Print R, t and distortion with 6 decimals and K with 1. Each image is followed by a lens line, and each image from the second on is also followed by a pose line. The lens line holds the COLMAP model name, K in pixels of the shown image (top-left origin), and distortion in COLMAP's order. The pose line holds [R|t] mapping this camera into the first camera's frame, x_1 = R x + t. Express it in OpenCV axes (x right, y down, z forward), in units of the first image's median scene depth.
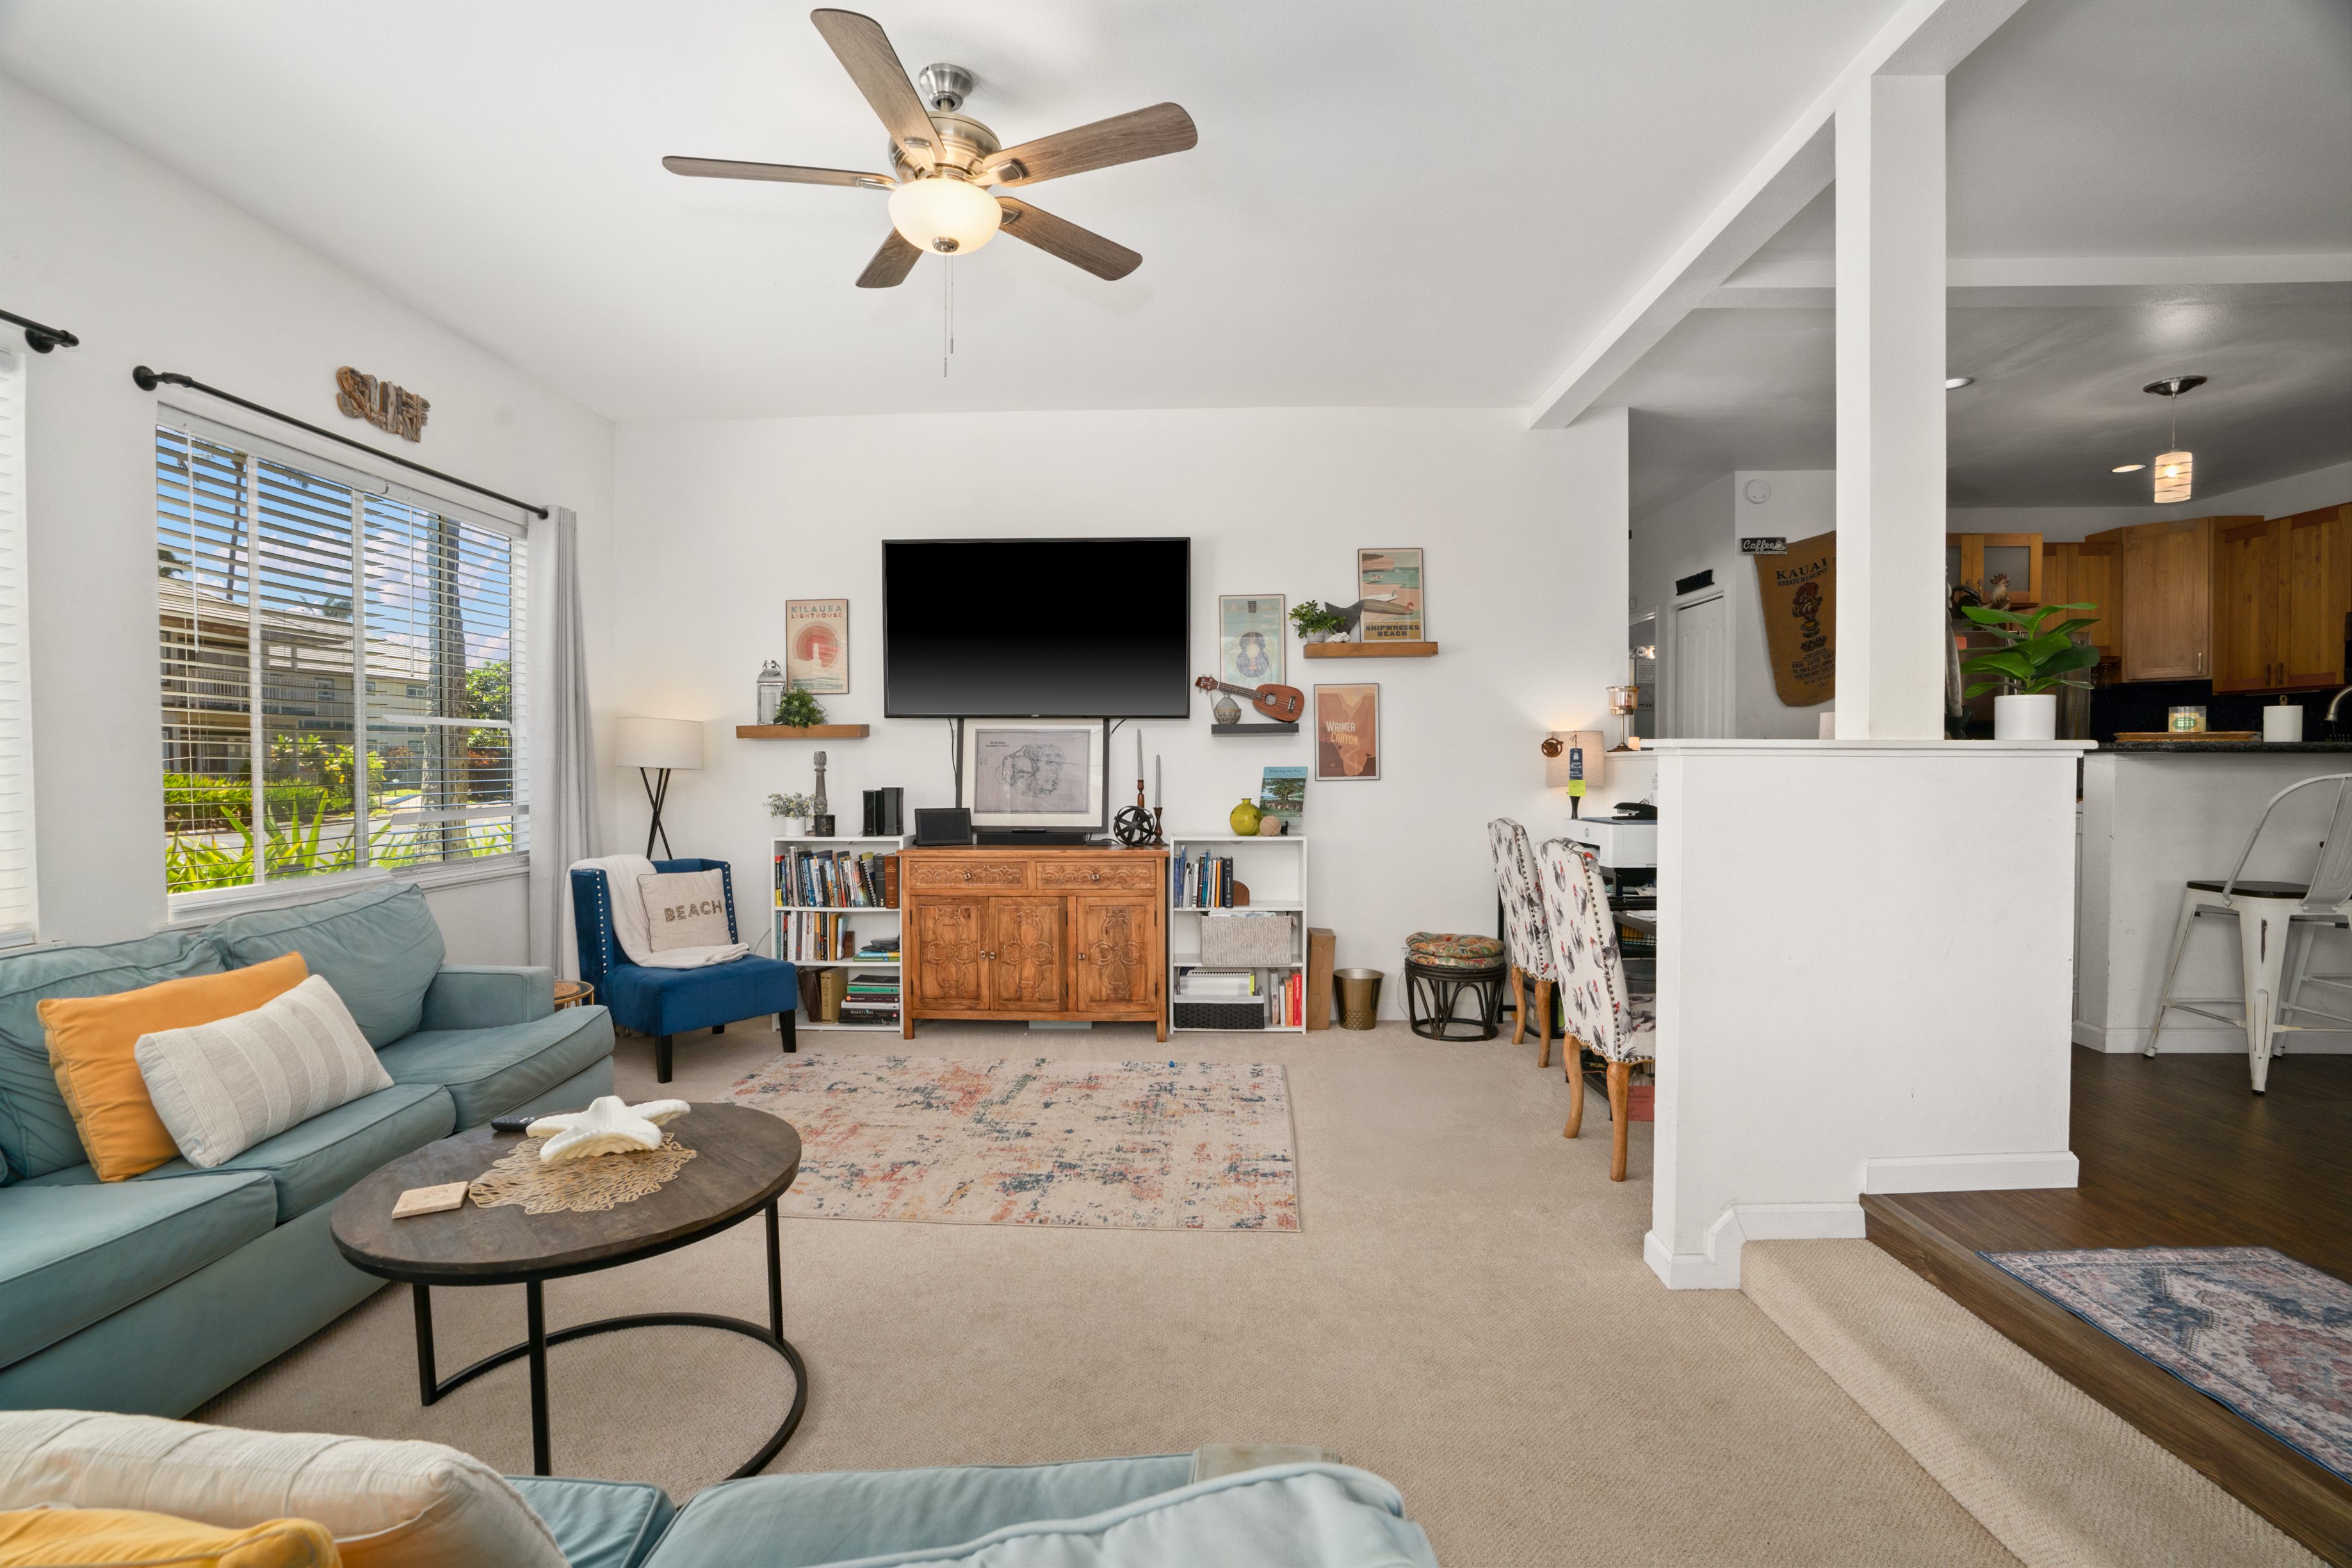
lens RADIAL K [[1086.2, 0, 1160.3], [0, 1086.2, 784.4], [0, 0, 1]] dist [-0.069429, 0.028639]
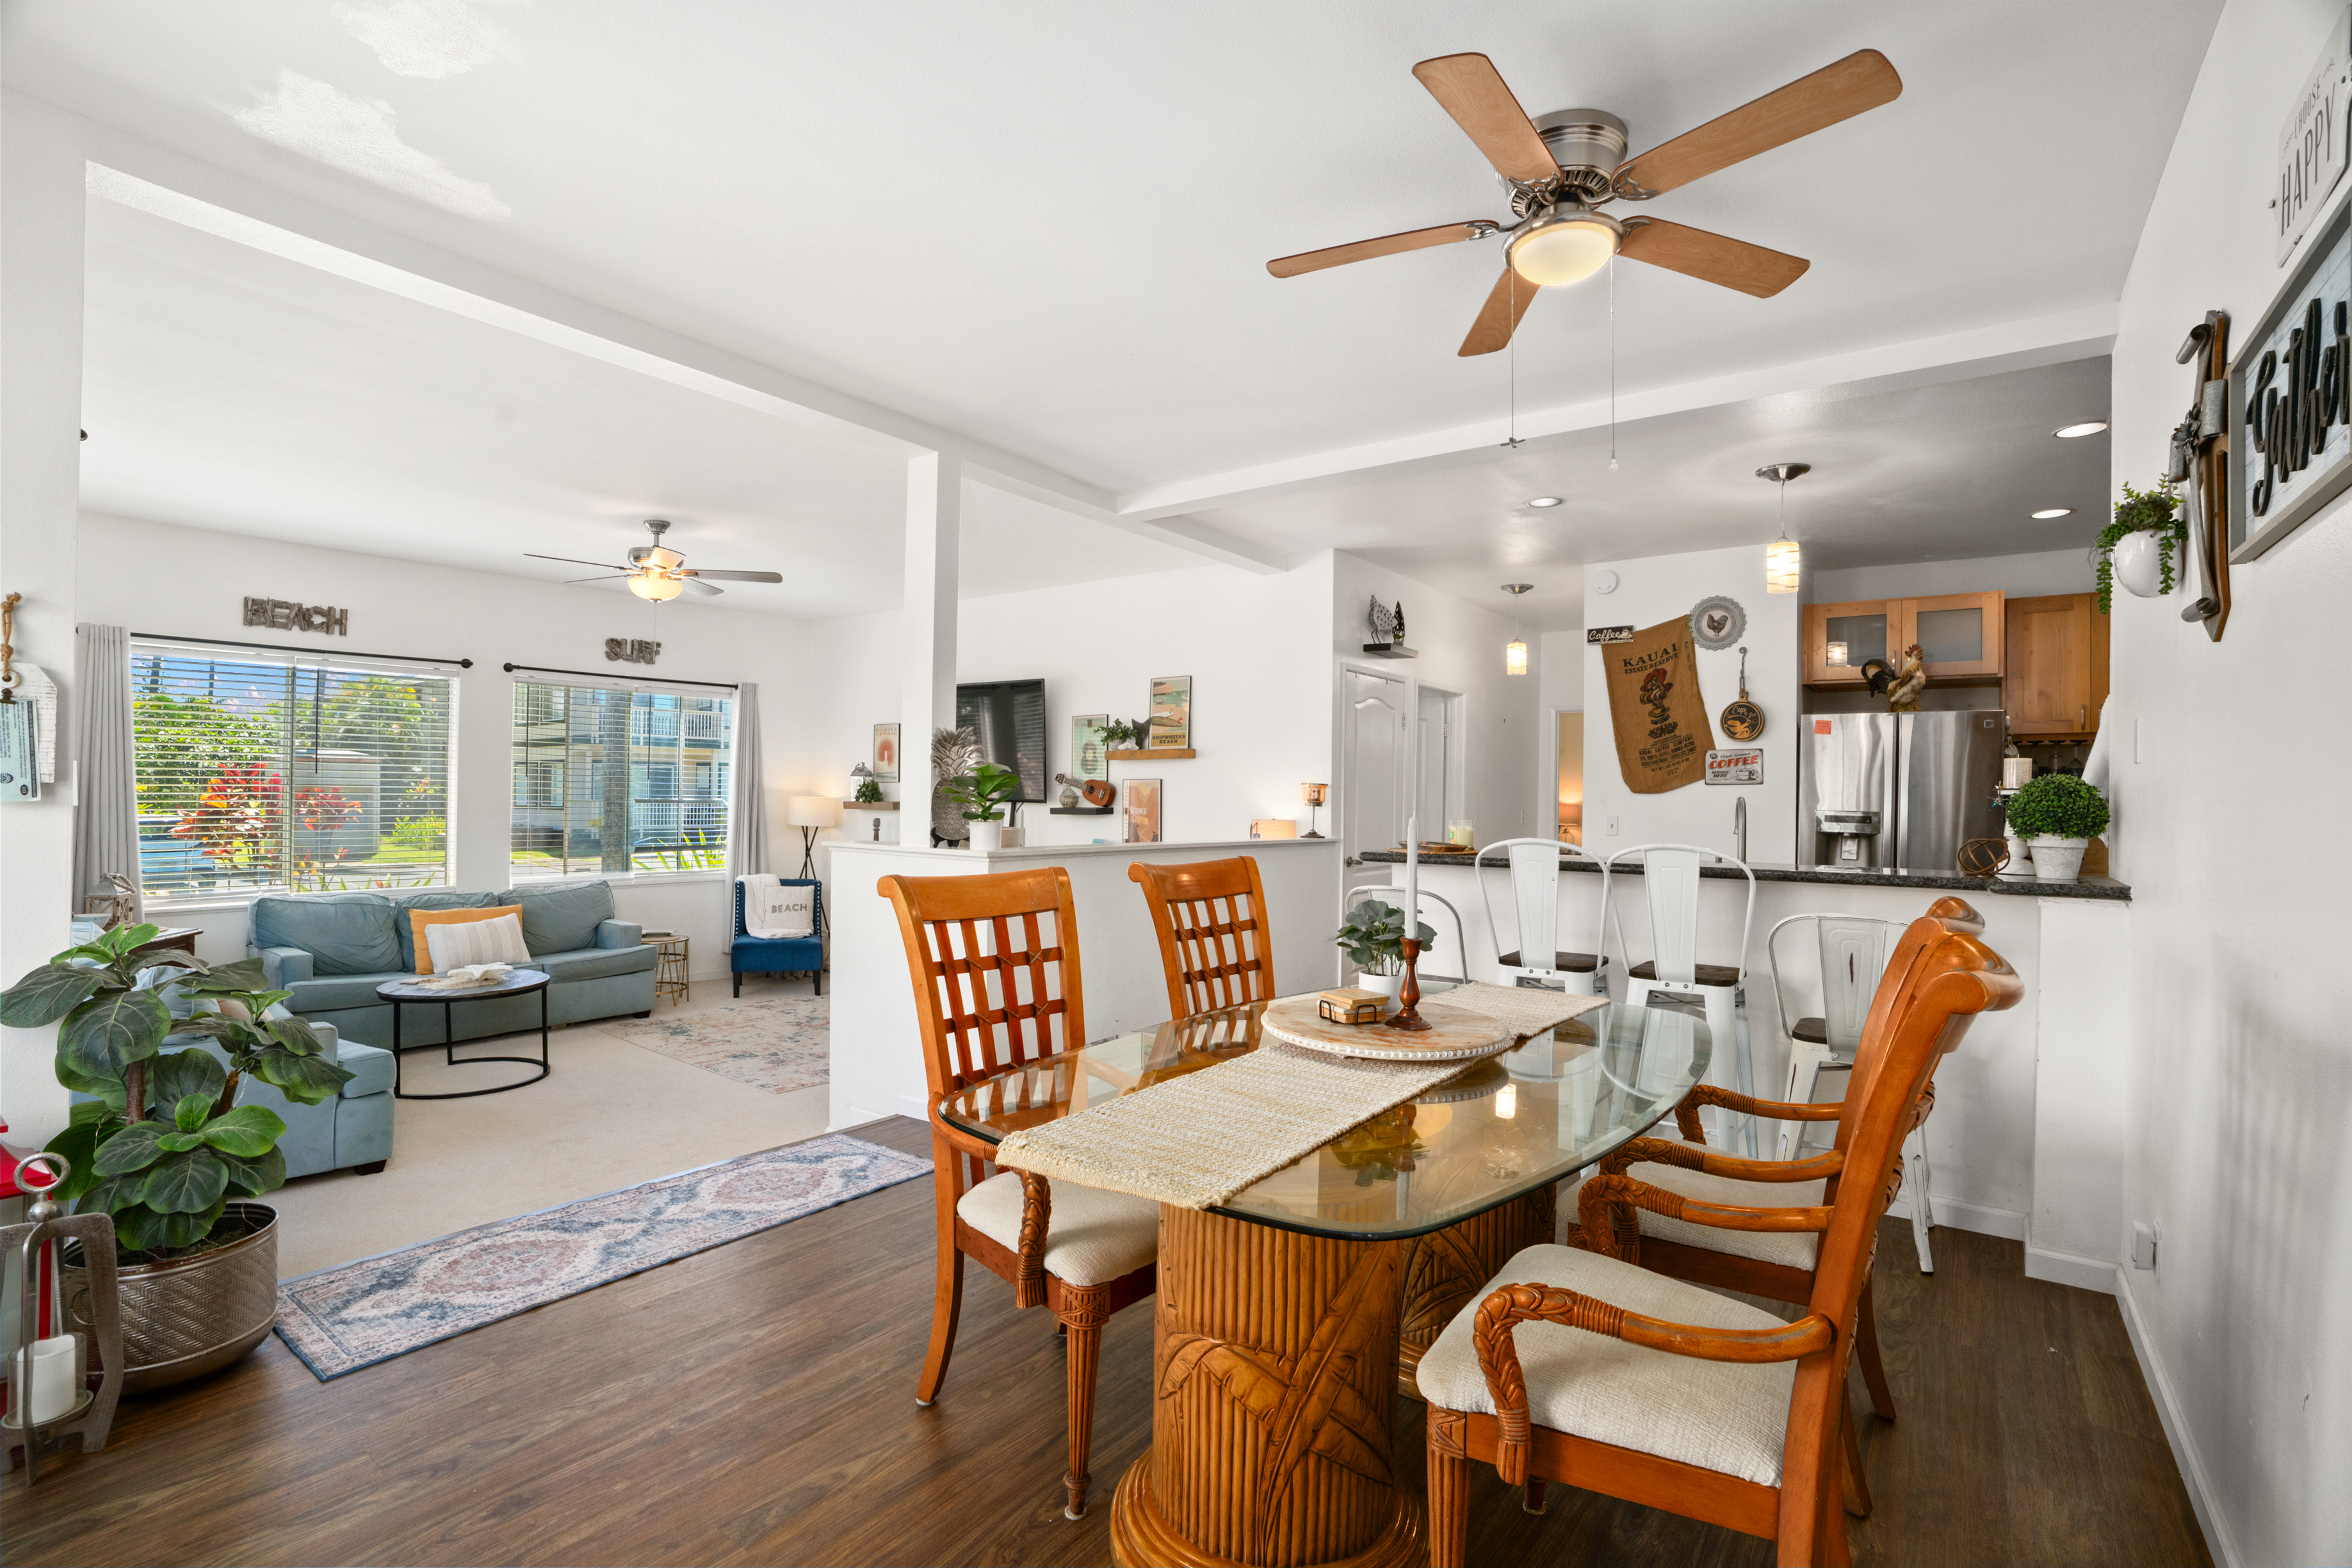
lens RADIAL K [[1086.2, 0, 1160.3], [0, 1086.2, 784.4], [0, 0, 1]] dist [-0.069429, 0.028639]
pose [[0.821014, 0.009577, -0.570828, 0.962565], [-0.028954, 0.999271, -0.024879, -0.053148], [0.570173, 0.036954, 0.820693, -0.096925]]
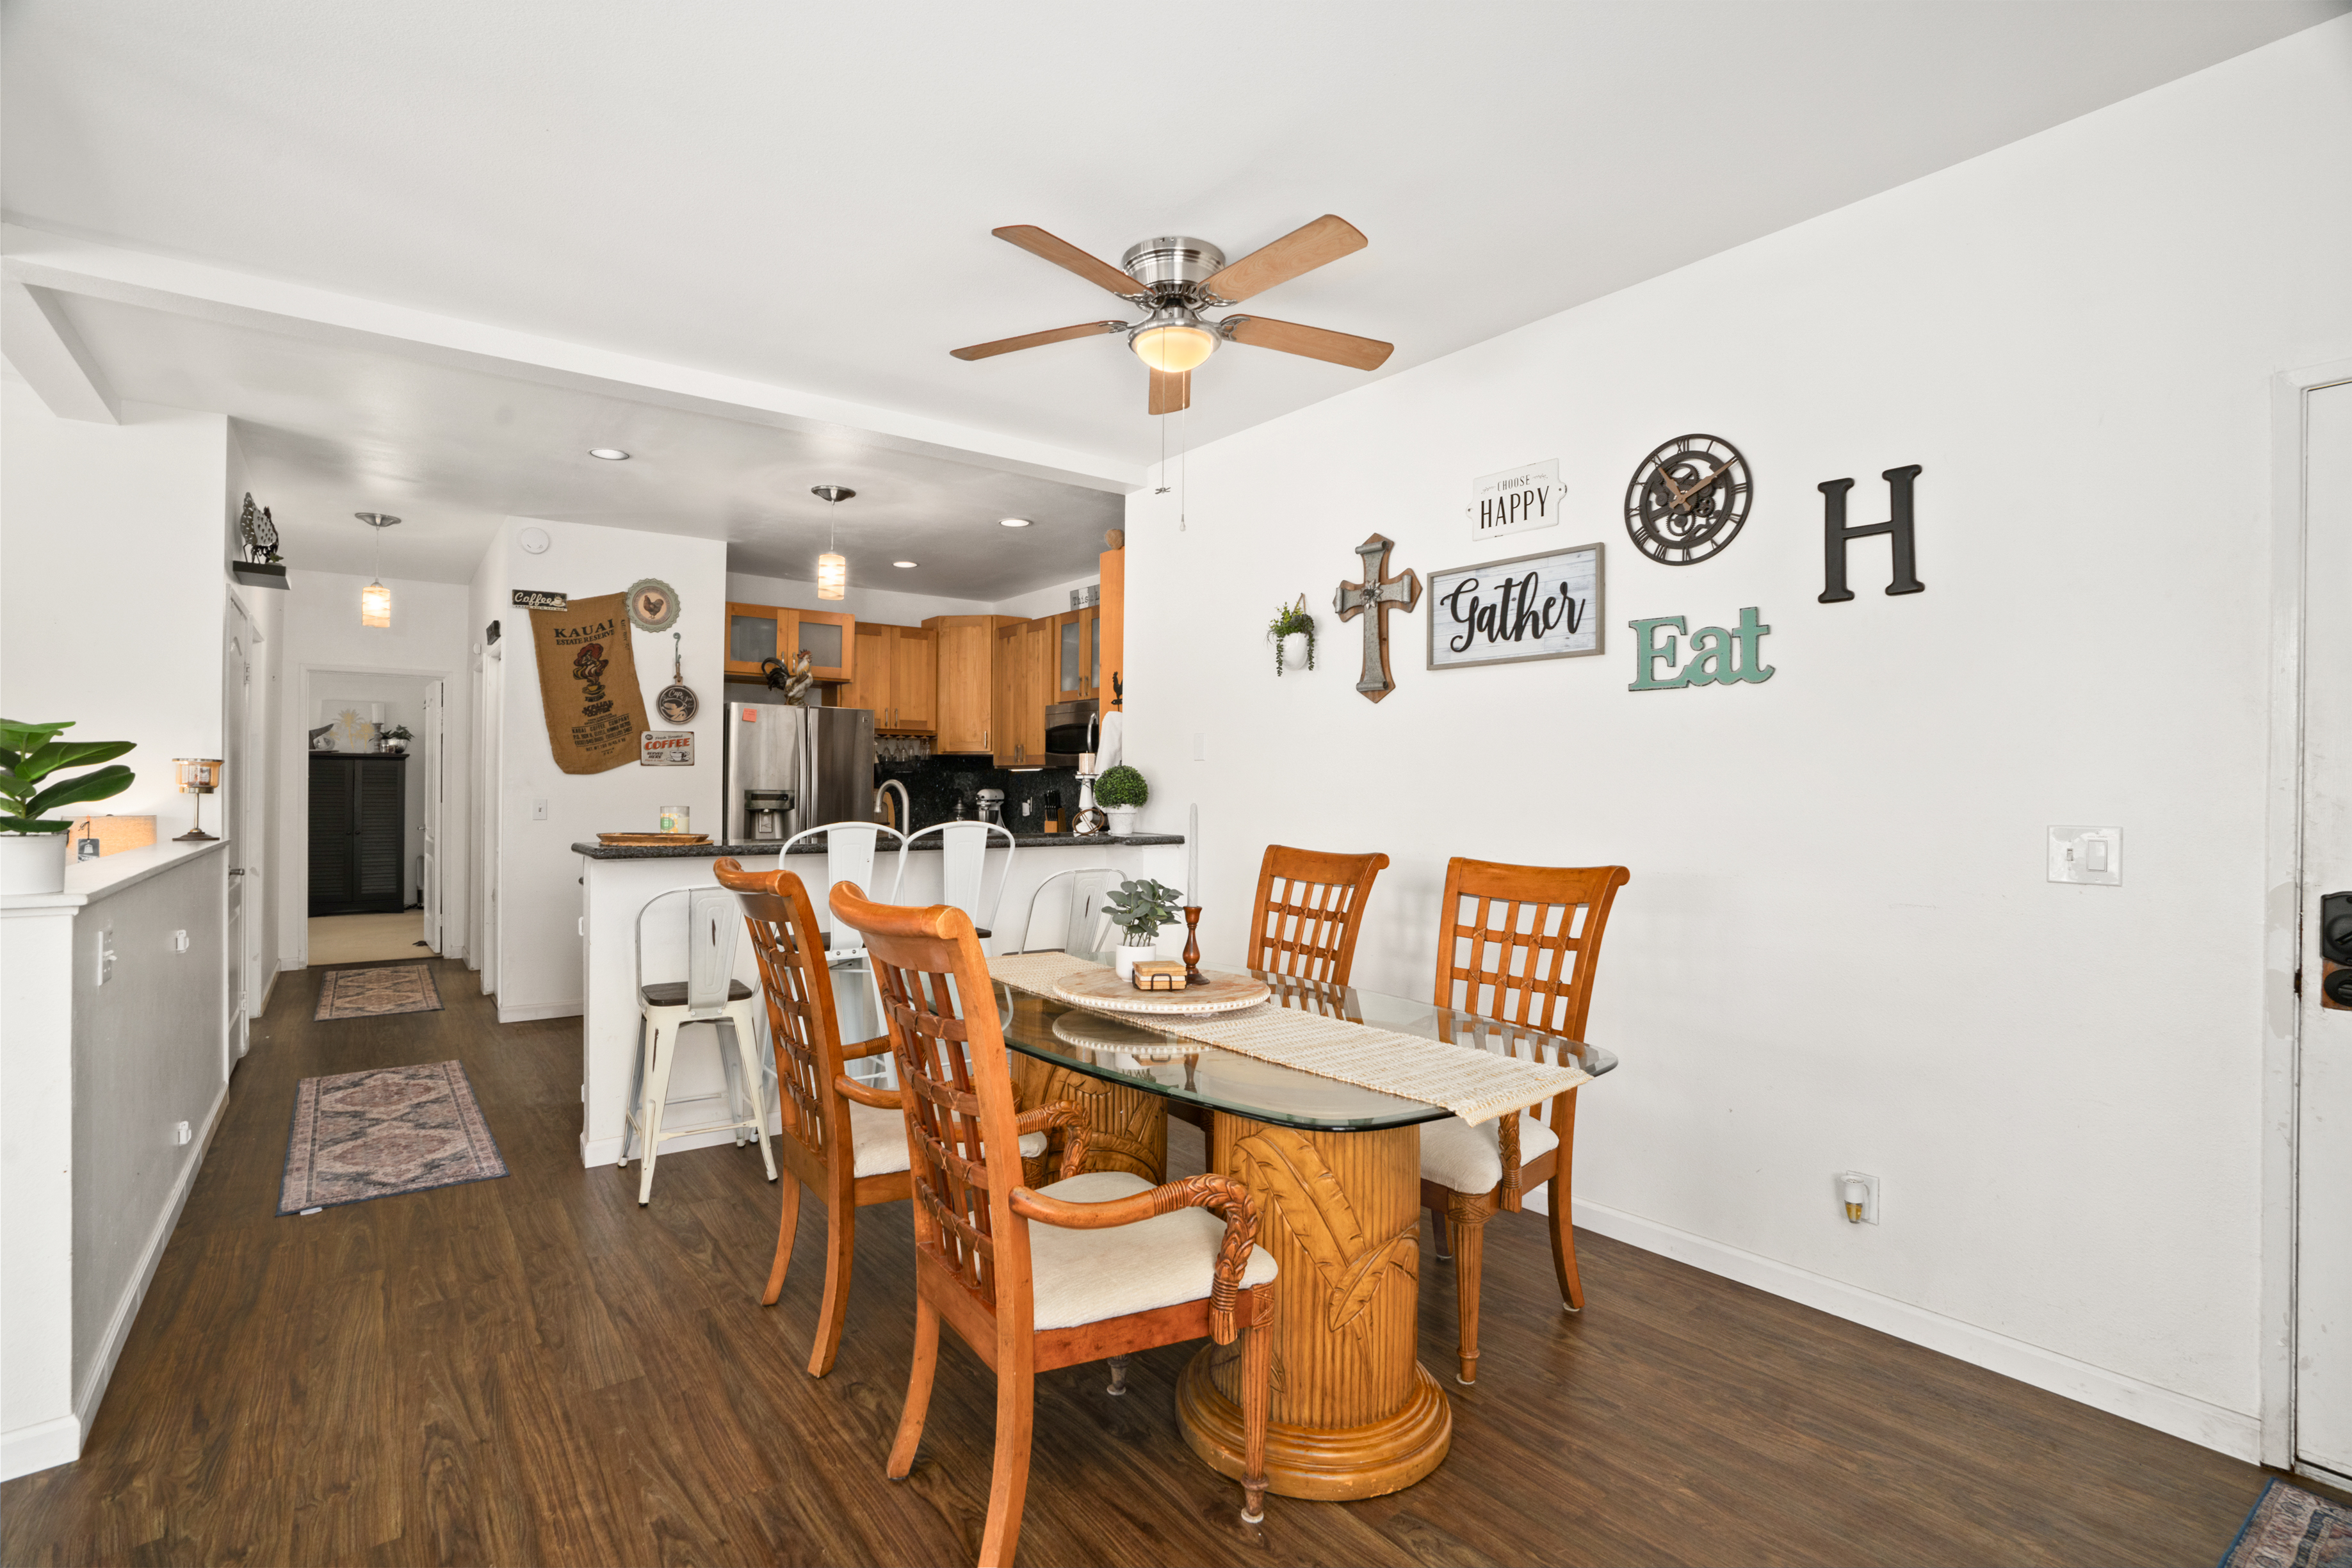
lens RADIAL K [[1100.5, 0, 1142.8], [0, 1100.5, 784.0], [0, 0, 1]] dist [-0.053589, 0.028612]
pose [[0.785462, 0.011766, 0.618798, 0.477962], [0.001801, 0.999772, -0.021296, -0.052205], [-0.618907, 0.017842, 0.785262, -0.076310]]
